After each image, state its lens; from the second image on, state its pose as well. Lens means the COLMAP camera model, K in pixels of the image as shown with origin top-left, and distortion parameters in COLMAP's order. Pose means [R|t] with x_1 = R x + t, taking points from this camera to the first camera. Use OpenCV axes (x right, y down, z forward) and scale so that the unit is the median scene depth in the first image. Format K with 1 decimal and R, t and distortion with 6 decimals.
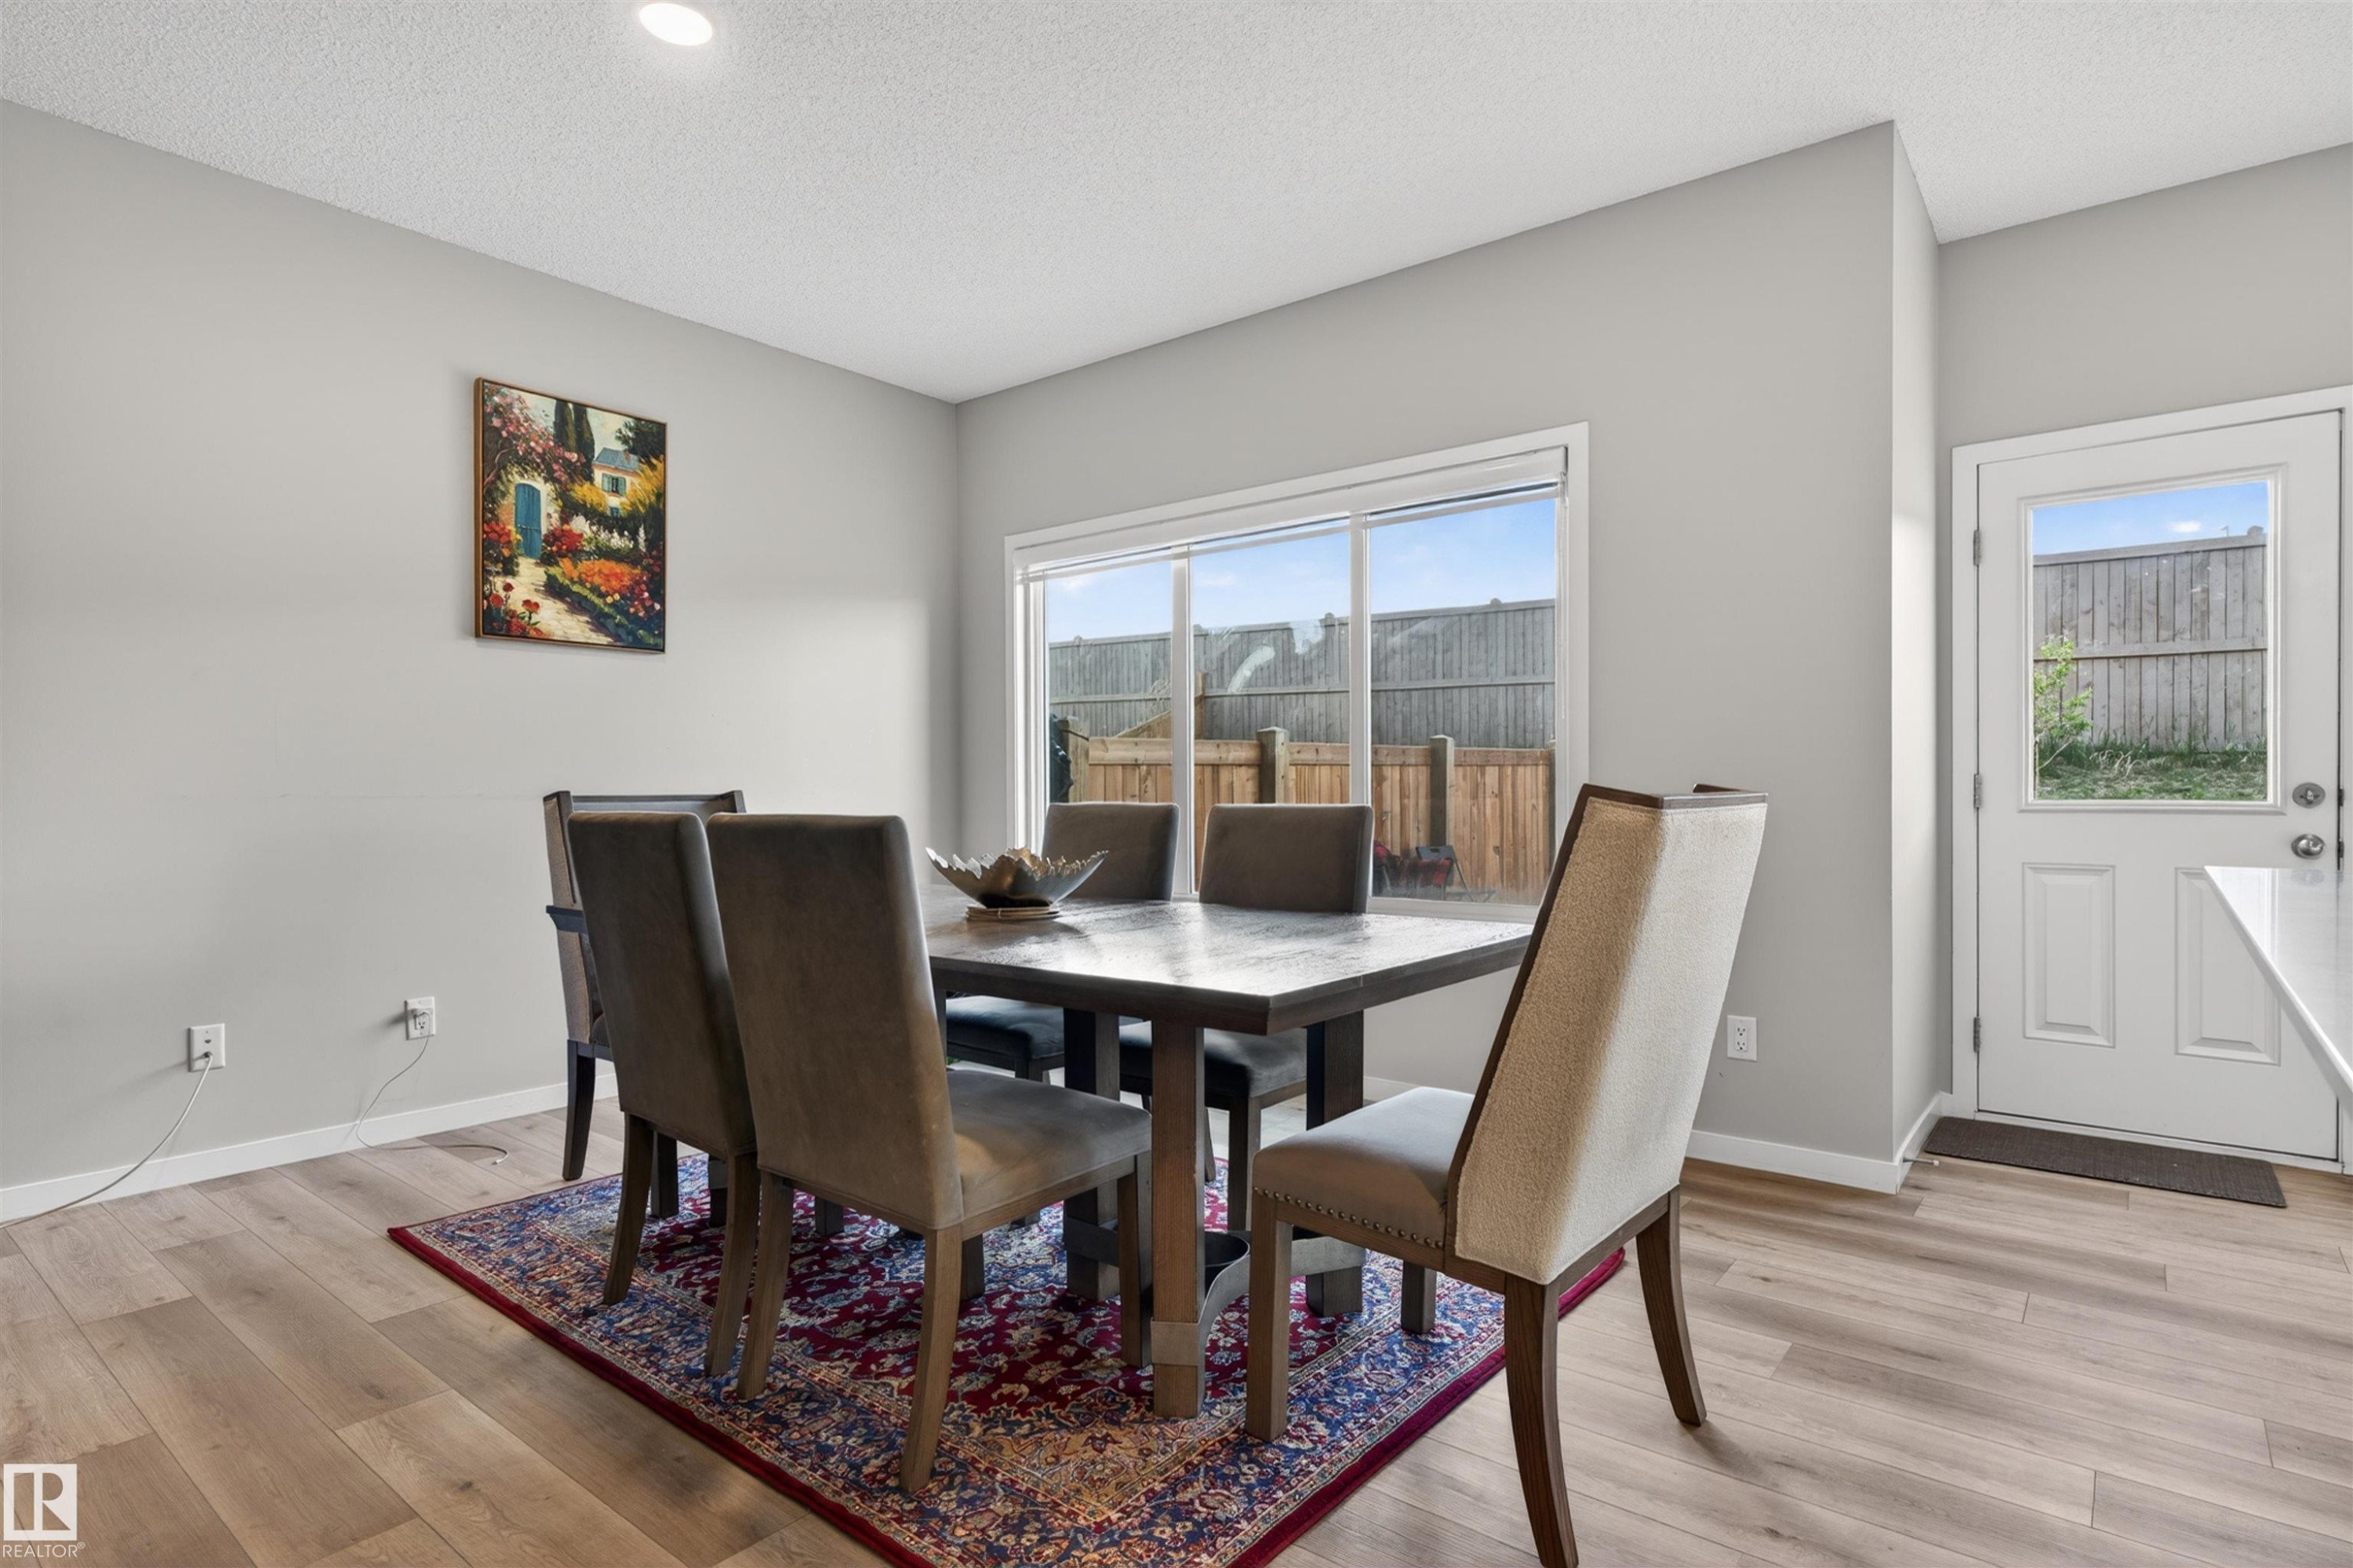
lens RADIAL K [[1212.6, 0, 1169.8], [0, 1212.6, 792.5], [0, 0, 1]] dist [-0.003113, 0.000144]
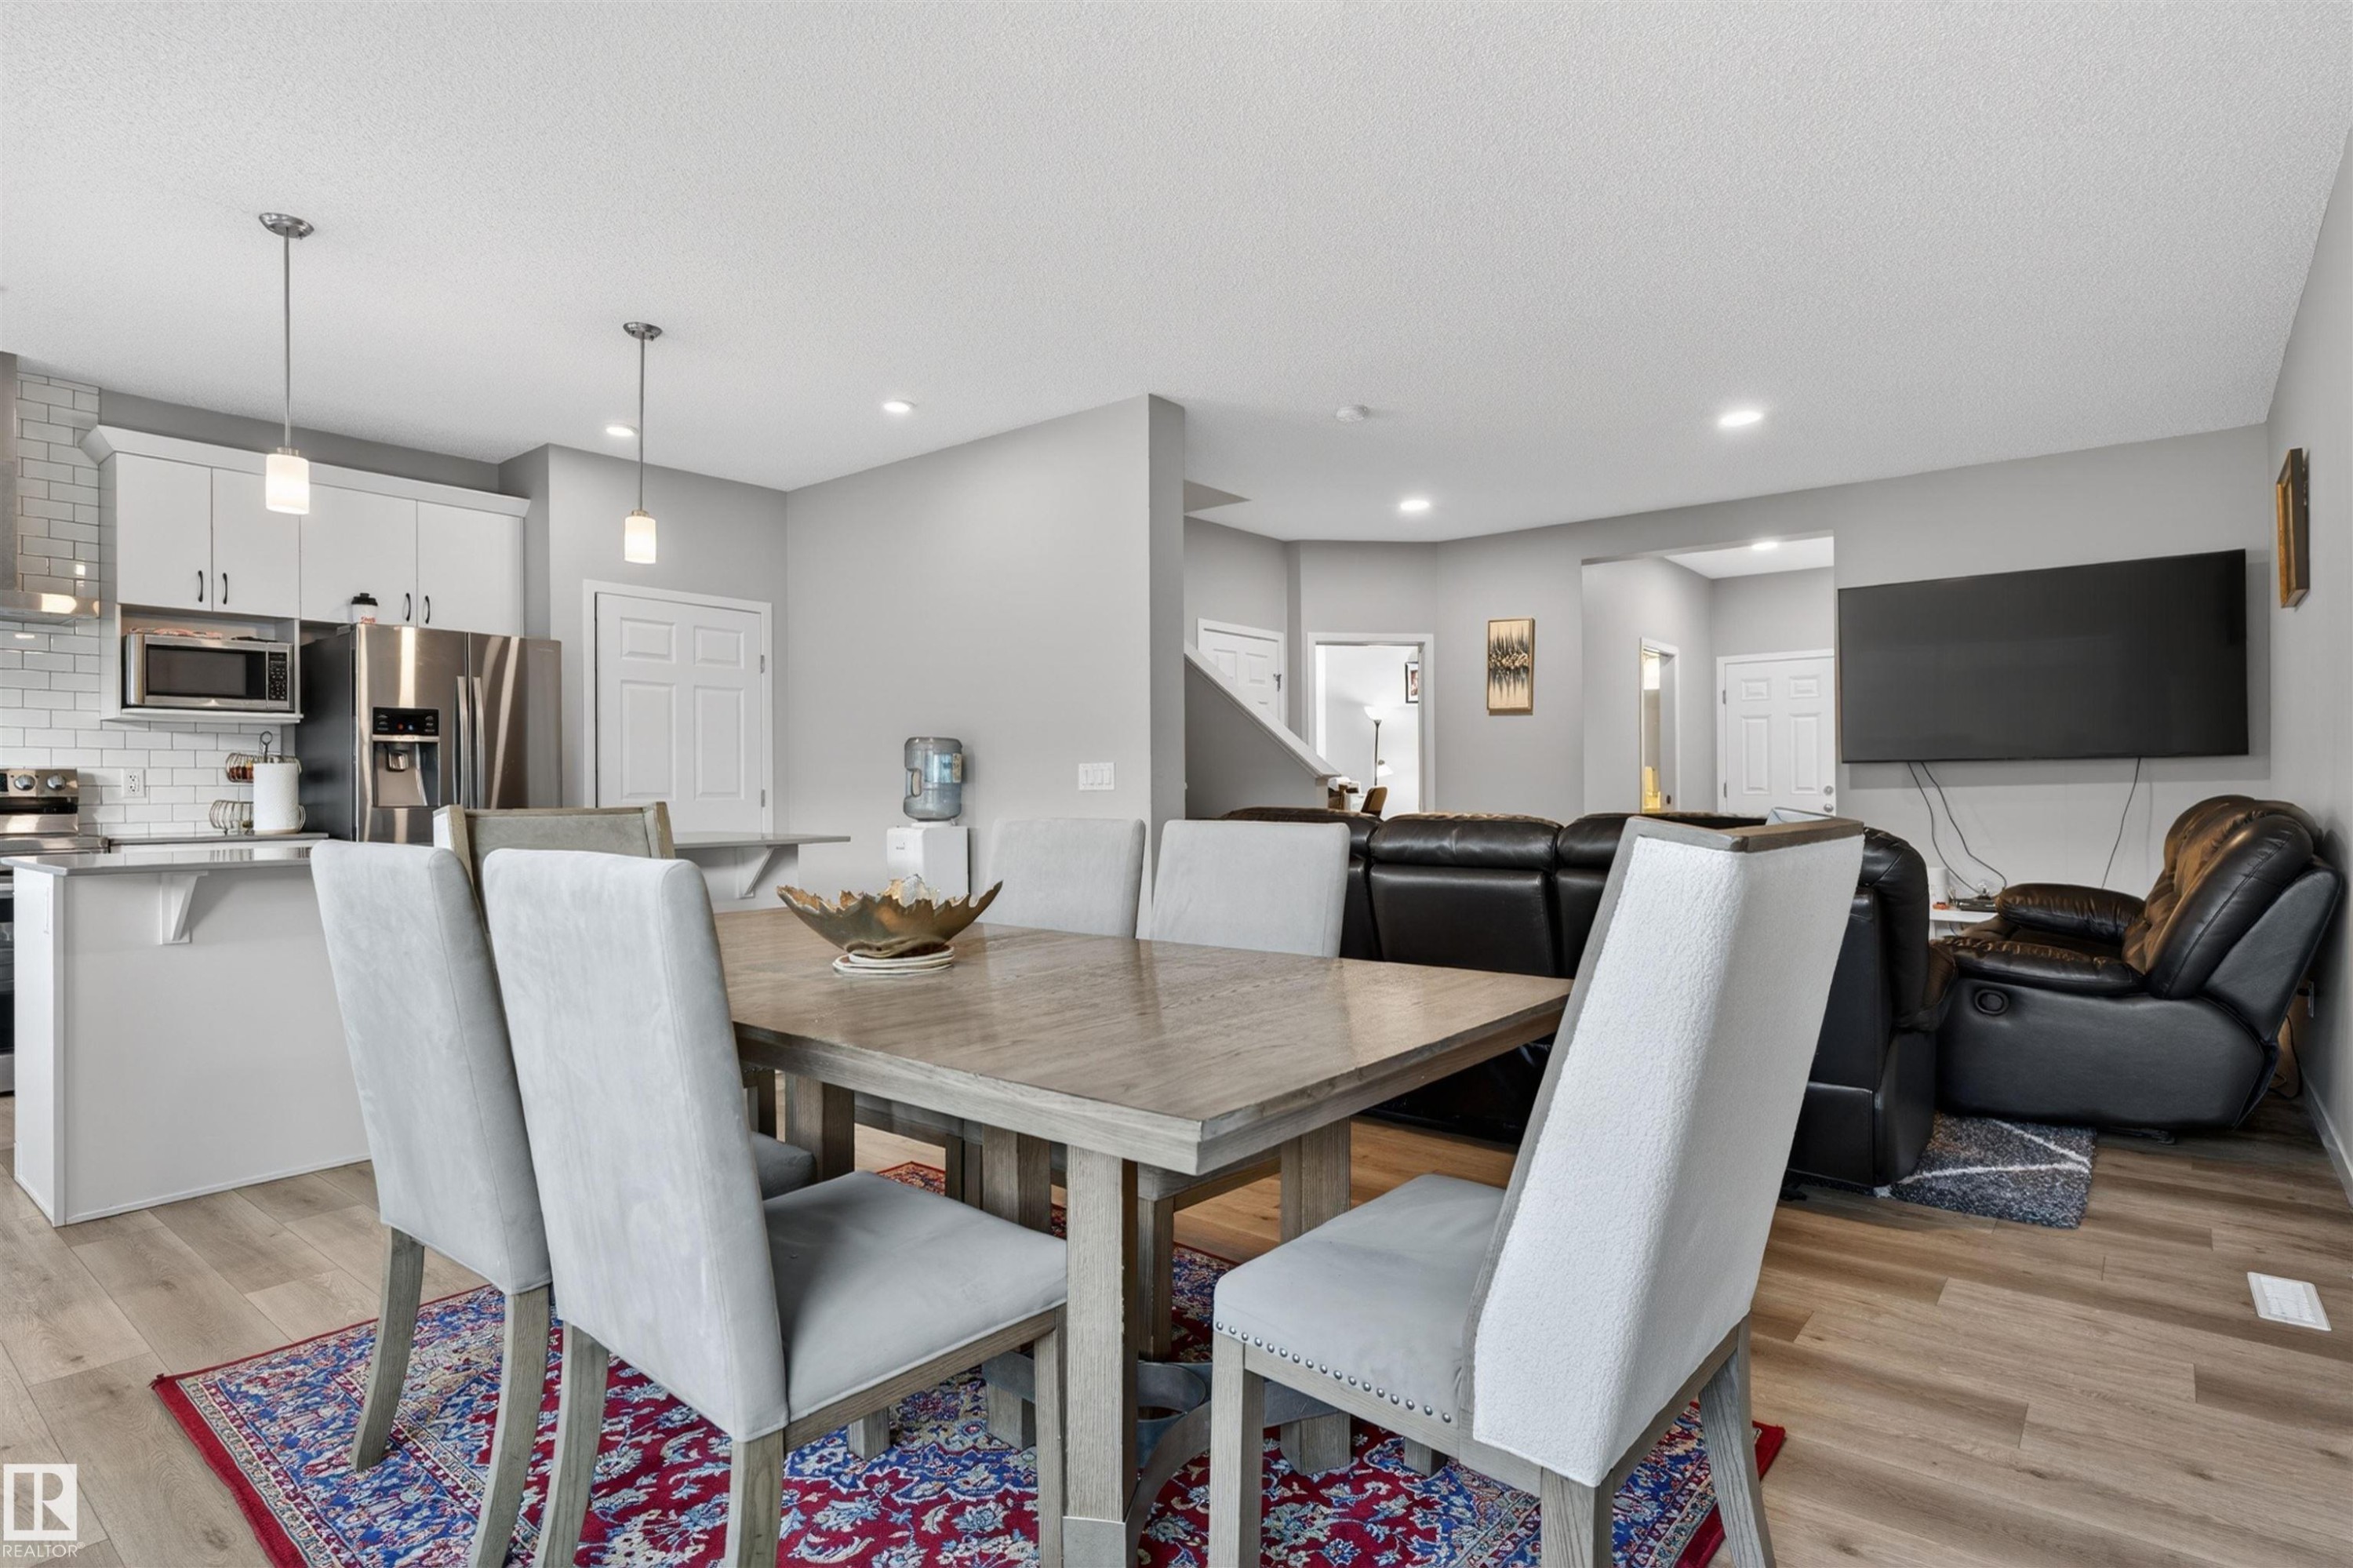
lens RADIAL K [[1212.6, 0, 1178.3], [0, 1212.6, 780.2], [0, 0, 1]] dist [-0.003113, 0.000144]
pose [[-0.999905, 0.011719, 0.007219, -0.233484], [0.011690, 0.999924, -0.004034, -0.014640], [-0.007266, -0.003949, -0.999966, 1.268891]]
